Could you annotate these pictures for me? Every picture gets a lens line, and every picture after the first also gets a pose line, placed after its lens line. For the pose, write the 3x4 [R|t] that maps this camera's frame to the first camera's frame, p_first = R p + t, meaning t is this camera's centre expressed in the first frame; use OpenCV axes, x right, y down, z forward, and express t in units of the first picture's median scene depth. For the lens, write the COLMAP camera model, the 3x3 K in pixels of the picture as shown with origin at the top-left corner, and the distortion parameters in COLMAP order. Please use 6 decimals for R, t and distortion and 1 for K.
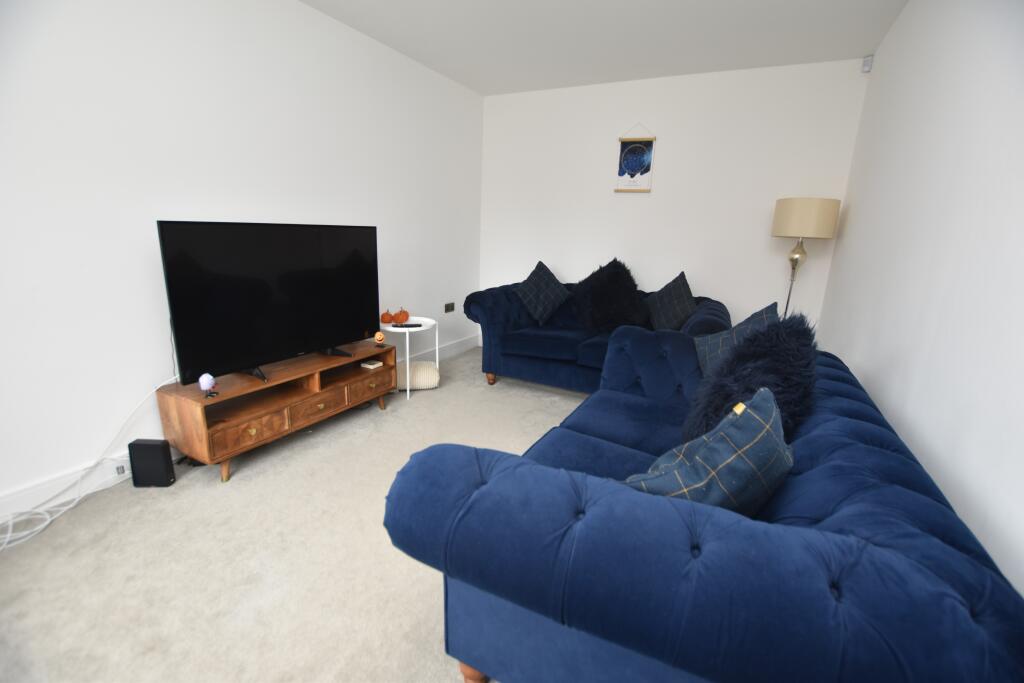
lens RADIAL K [[450.0, 0, 513.4], [0, 450.0, 343.8], [0, 0, 1]] dist [-0.026951, 0.001191]
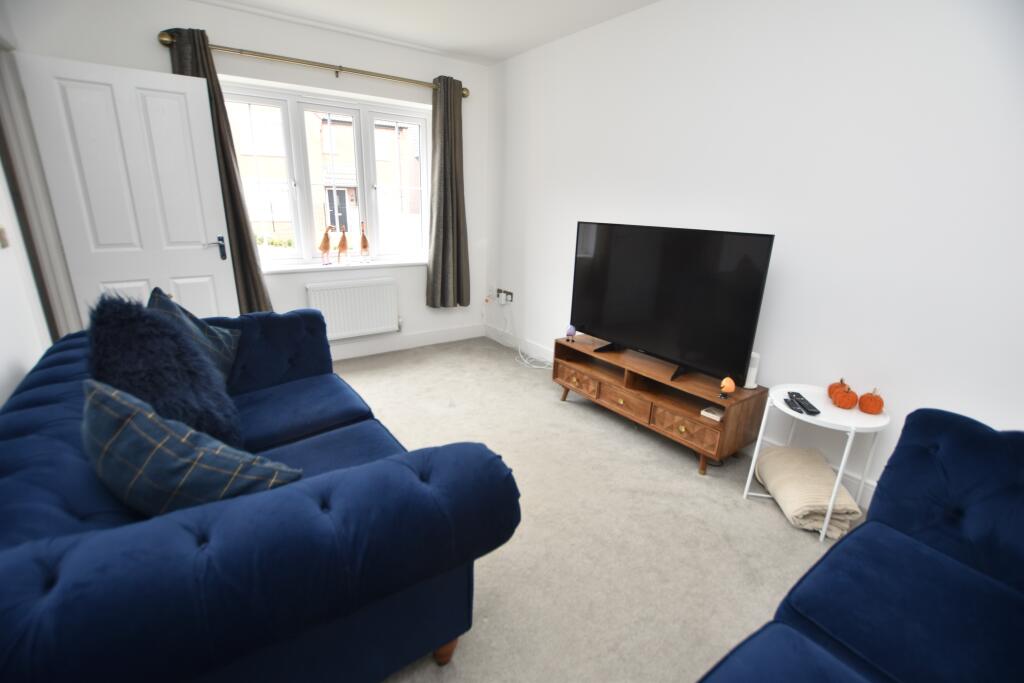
lens RADIAL K [[450.0, 0, 512.7], [0, 450.0, 342.6], [0, 0, 1]] dist [-0.026951, 0.001191]
pose [[-0.425691, 0.188215, -0.885078, 0.558267], [-0.303566, 0.891738, 0.335636, -0.248387], [0.852429, 0.411557, -0.322469, 1.058468]]
